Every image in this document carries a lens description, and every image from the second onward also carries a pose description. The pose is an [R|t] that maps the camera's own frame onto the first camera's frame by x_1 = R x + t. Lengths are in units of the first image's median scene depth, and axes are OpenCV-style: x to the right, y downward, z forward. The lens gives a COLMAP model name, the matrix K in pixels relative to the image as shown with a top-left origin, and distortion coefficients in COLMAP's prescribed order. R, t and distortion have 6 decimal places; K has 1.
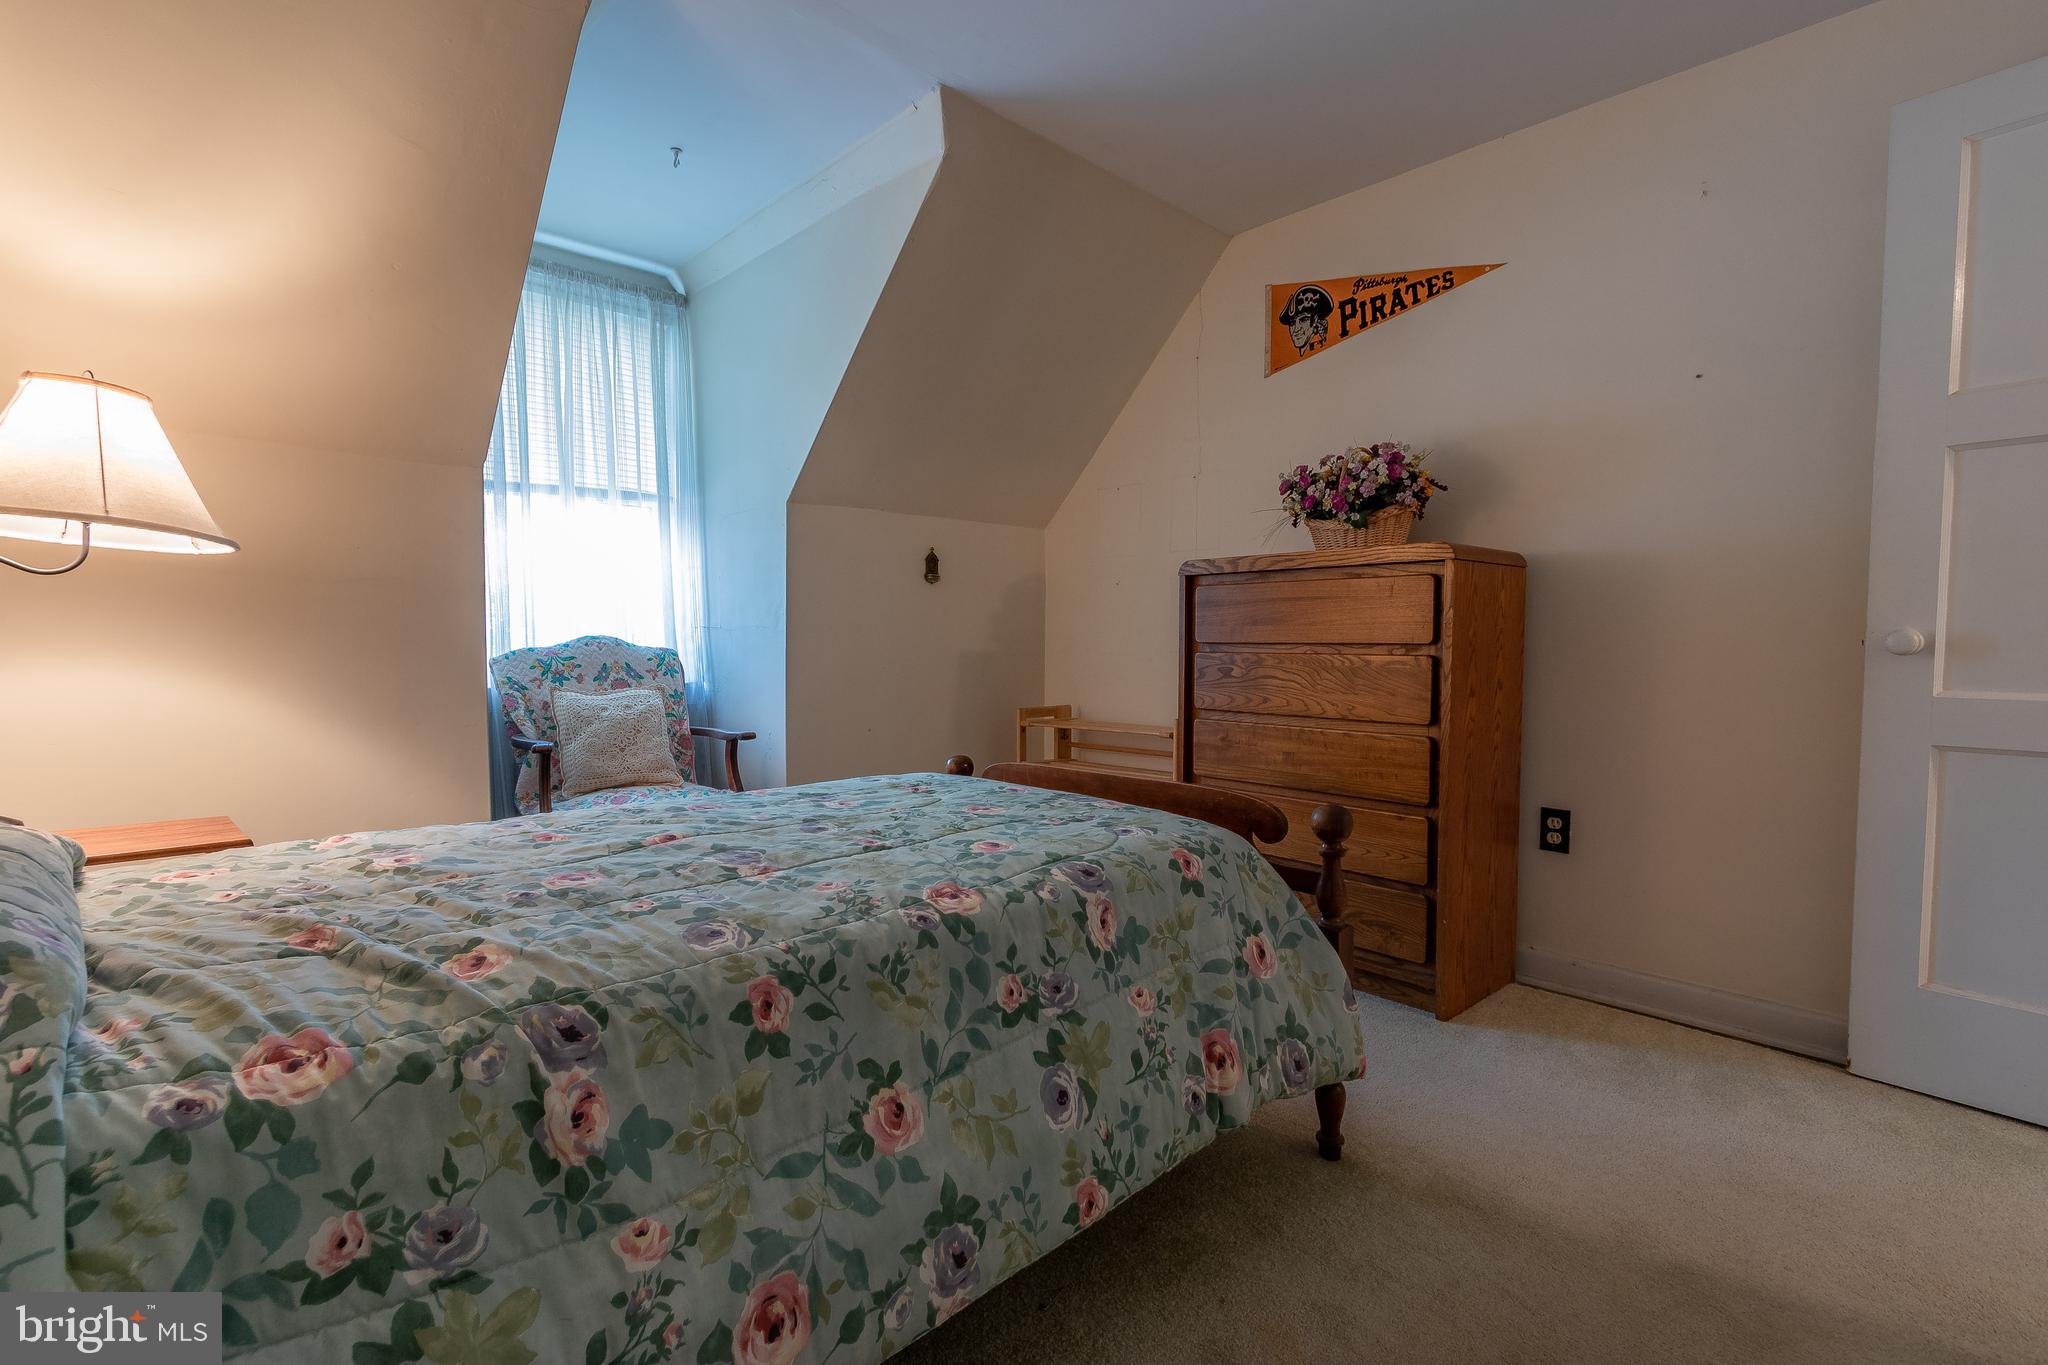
lens RADIAL K [[952.6, 0, 1014.2], [0, 952.6, 685.4], [0, 0, 1]] dist [0.003230, -0.000081]
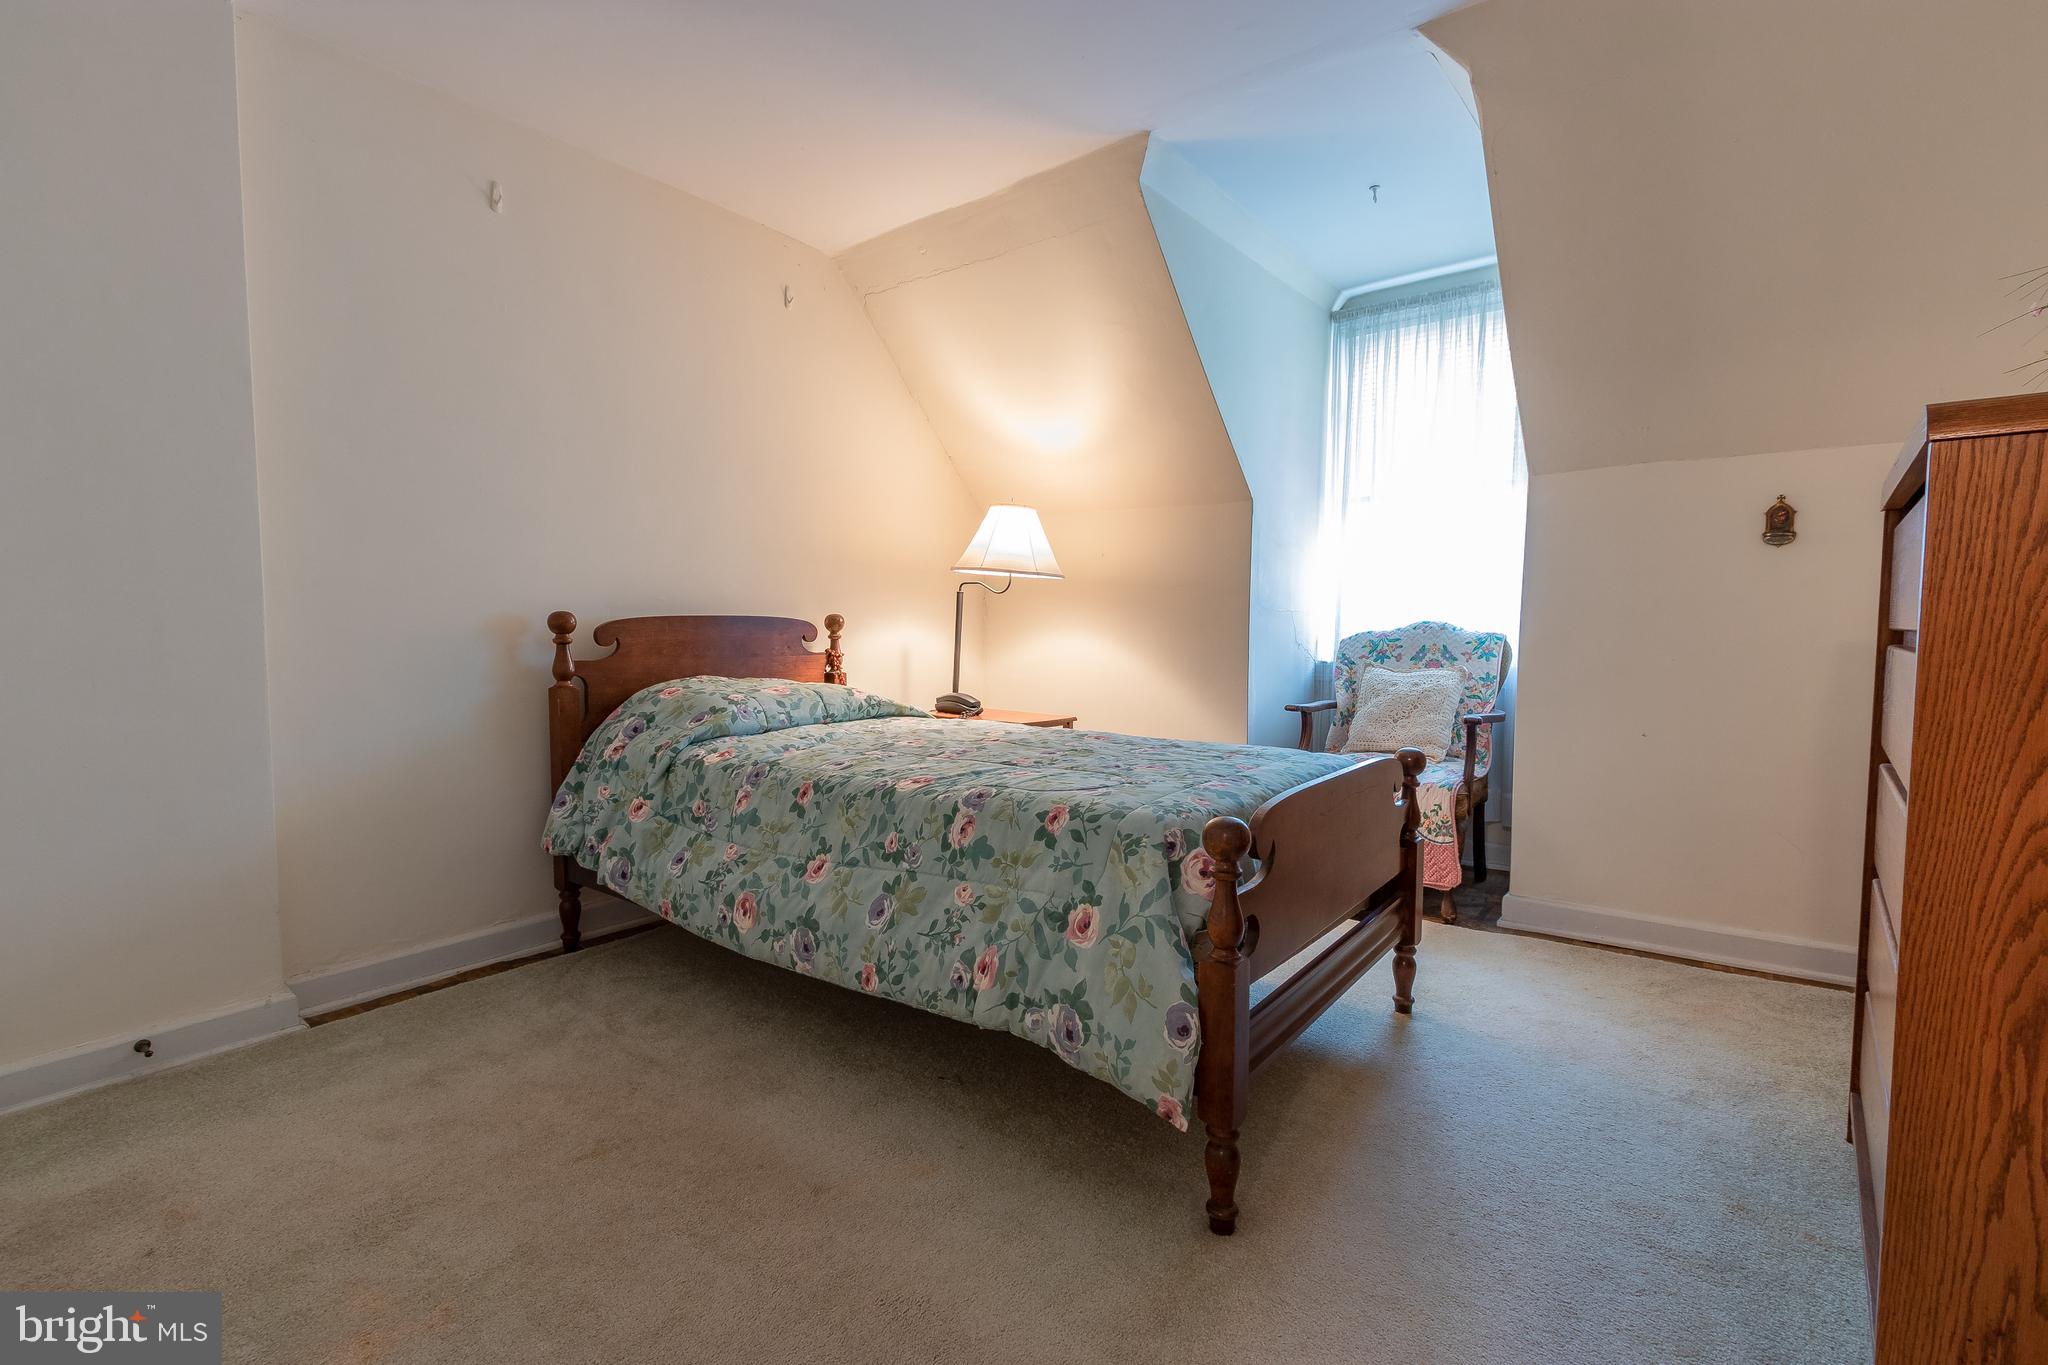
lens RADIAL K [[952.6, 0, 1014.2], [0, 952.6, 685.4], [0, 0, 1]] dist [0.003230, -0.000081]
pose [[0.135093, 0.062981, -0.988829, 1.574842], [-0.048496, 0.997202, 0.056889, -0.042033], [0.989645, 0.040269, 0.137769, 0.960302]]
